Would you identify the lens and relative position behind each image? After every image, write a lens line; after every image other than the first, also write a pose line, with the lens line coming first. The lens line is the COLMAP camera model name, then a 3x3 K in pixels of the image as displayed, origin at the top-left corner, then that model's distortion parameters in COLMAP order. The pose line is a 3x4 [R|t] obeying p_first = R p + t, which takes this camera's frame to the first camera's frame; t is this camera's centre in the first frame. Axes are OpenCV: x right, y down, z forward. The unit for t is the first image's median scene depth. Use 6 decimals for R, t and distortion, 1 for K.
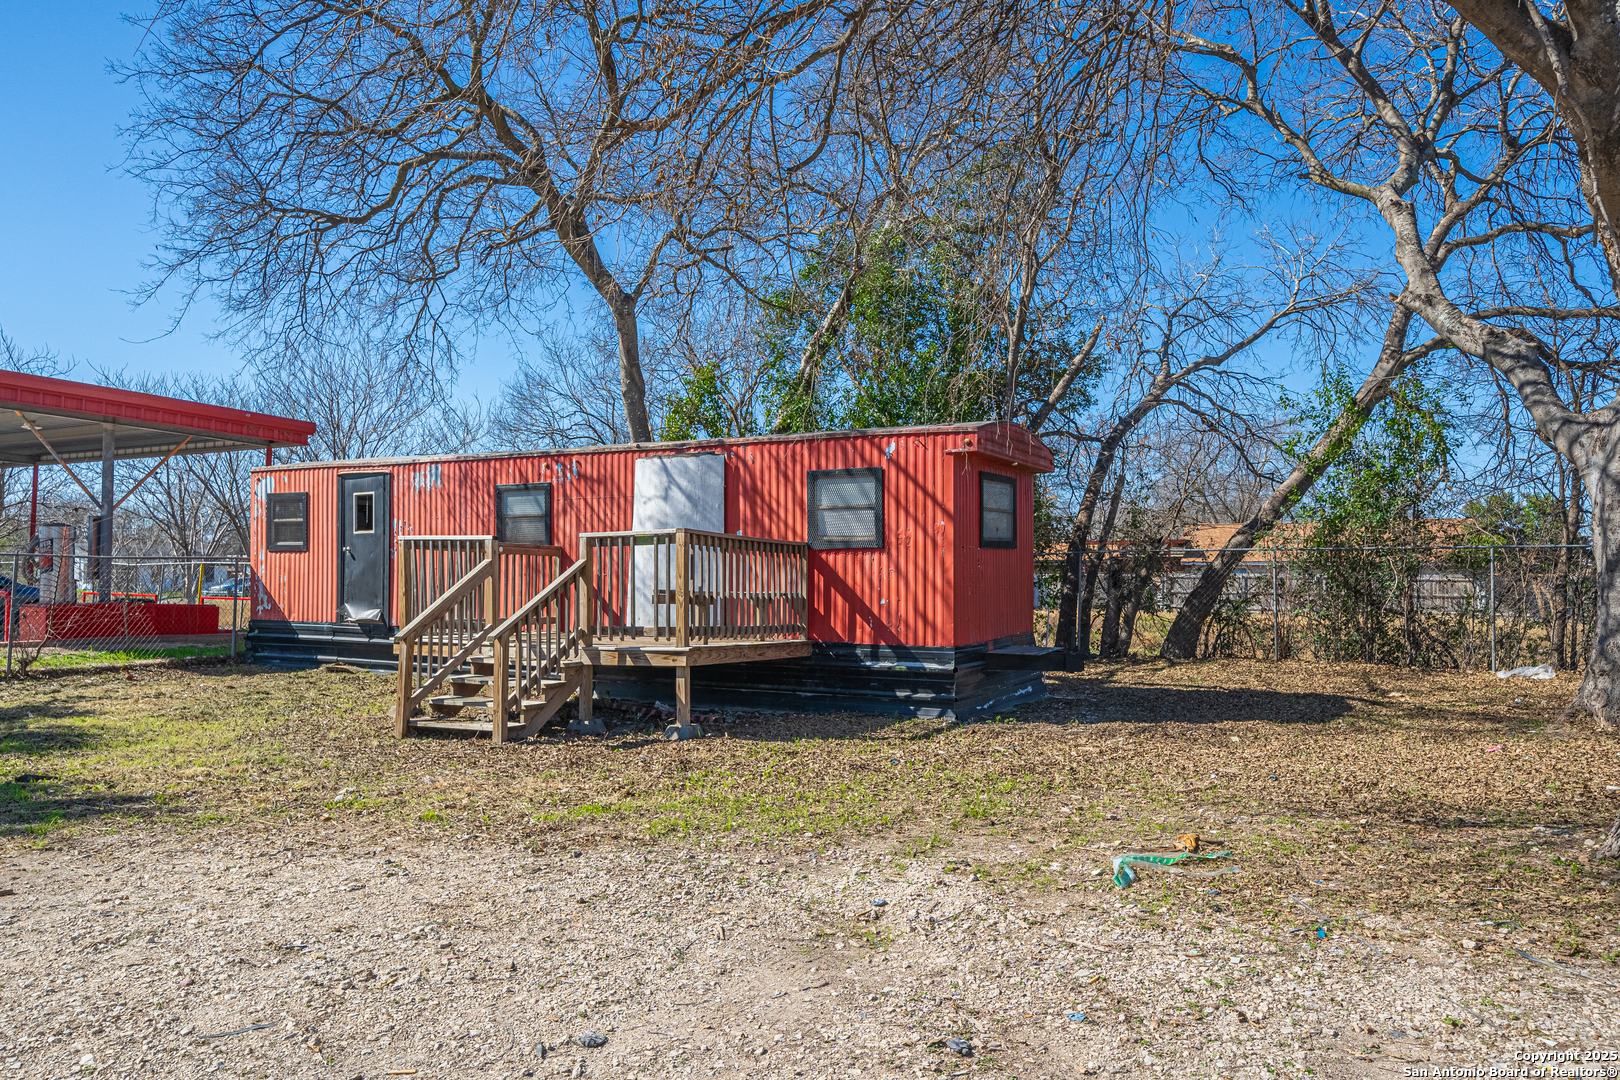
lens RADIAL K [[1095.3, 0, 799.5], [0, 1095.3, 548.0], [0, 0, 1]] dist [0.001773, 0.001209]
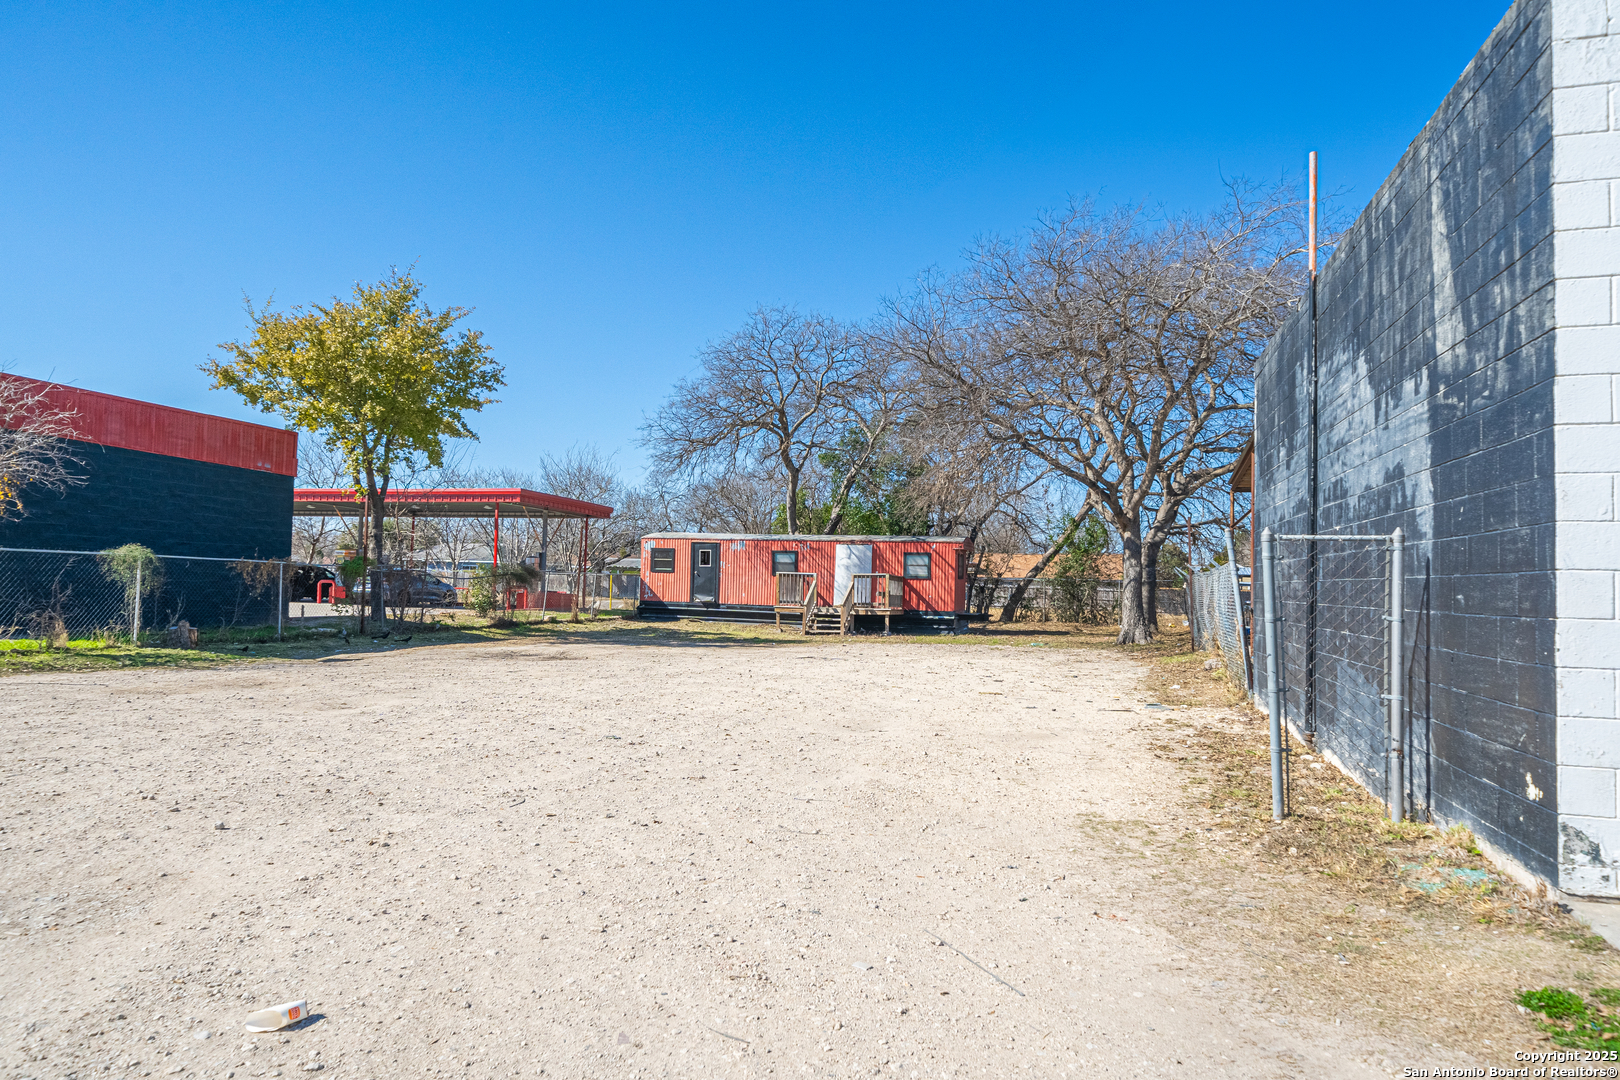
lens RADIAL K [[963.1, 0, 805.8], [0, 963.1, 551.1], [0, 0, 1]] dist [0.001189, 0.000371]
pose [[0.980081, 0.023600, 0.197192, -0.694681], [-0.023238, 0.999721, -0.004147, -0.050987], [-0.197235, -0.000518, 0.980356, -1.366060]]
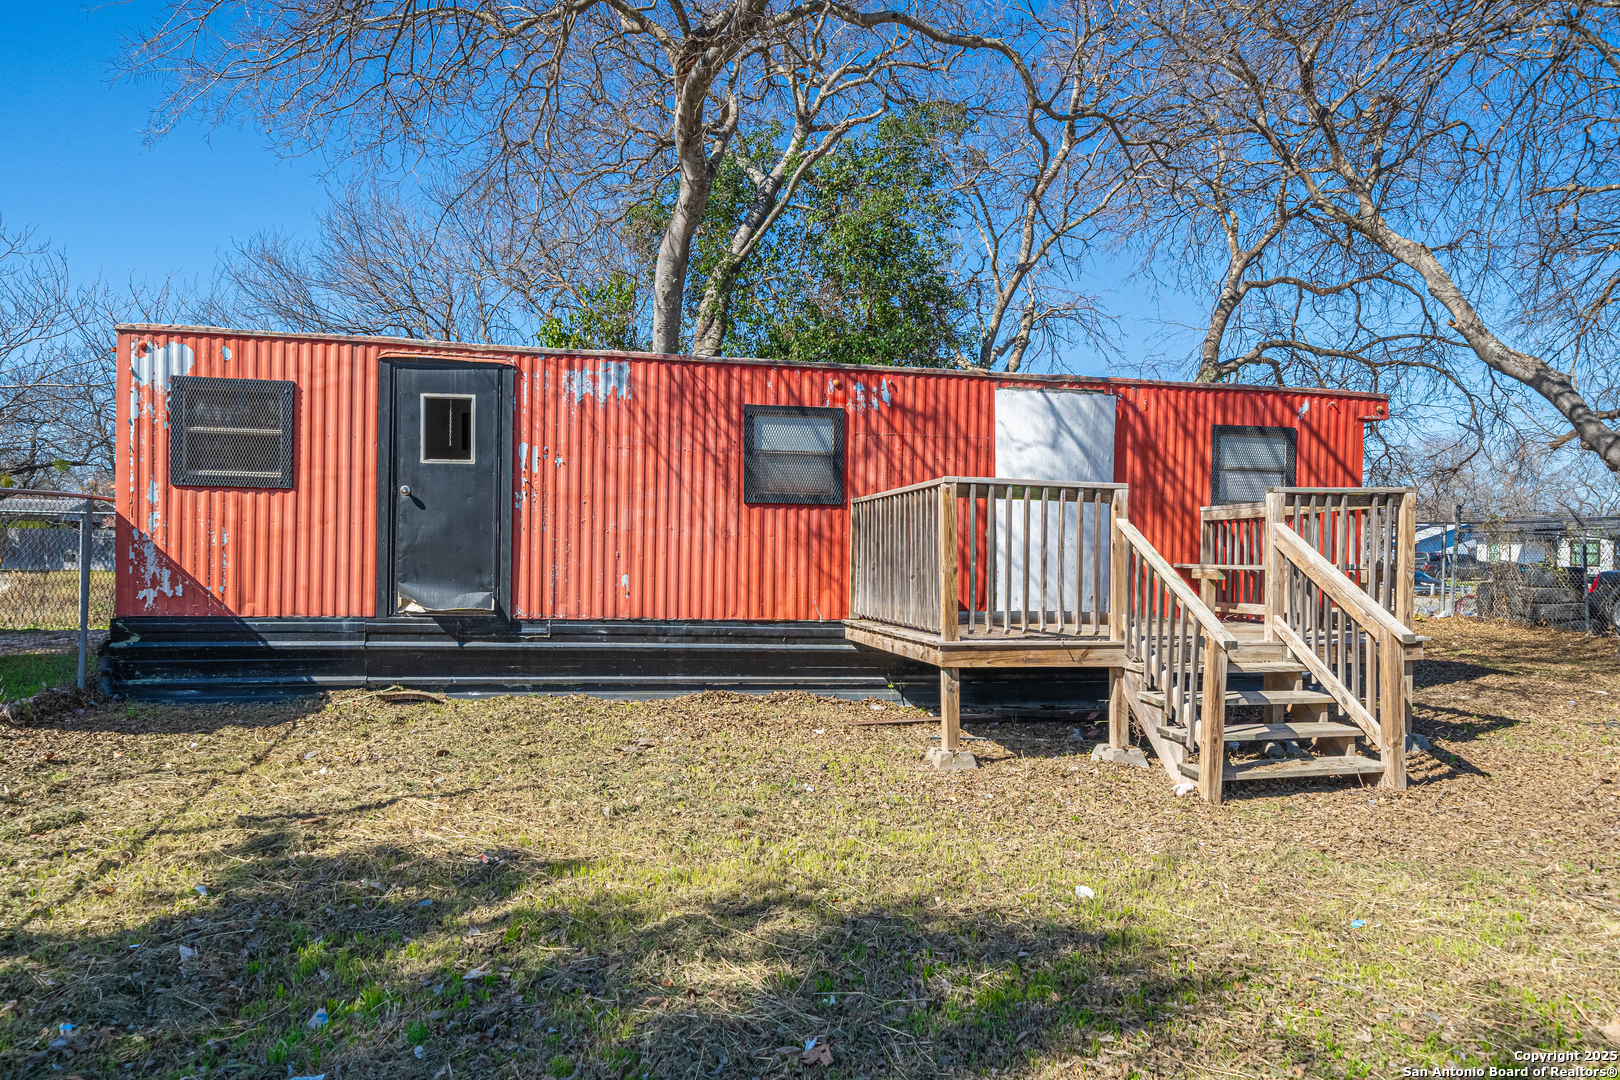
lens RADIAL K [[1007.4, 0, 799.4], [0, 1007.4, 548.4], [0, 0, 1]] dist [0.009382, -0.002762]
pose [[0.777577, 0.007540, 0.628743, -0.678149], [-0.027841, 0.999360, 0.022446, 0.016722], [-0.628171, -0.034958, 0.777289, 0.526088]]
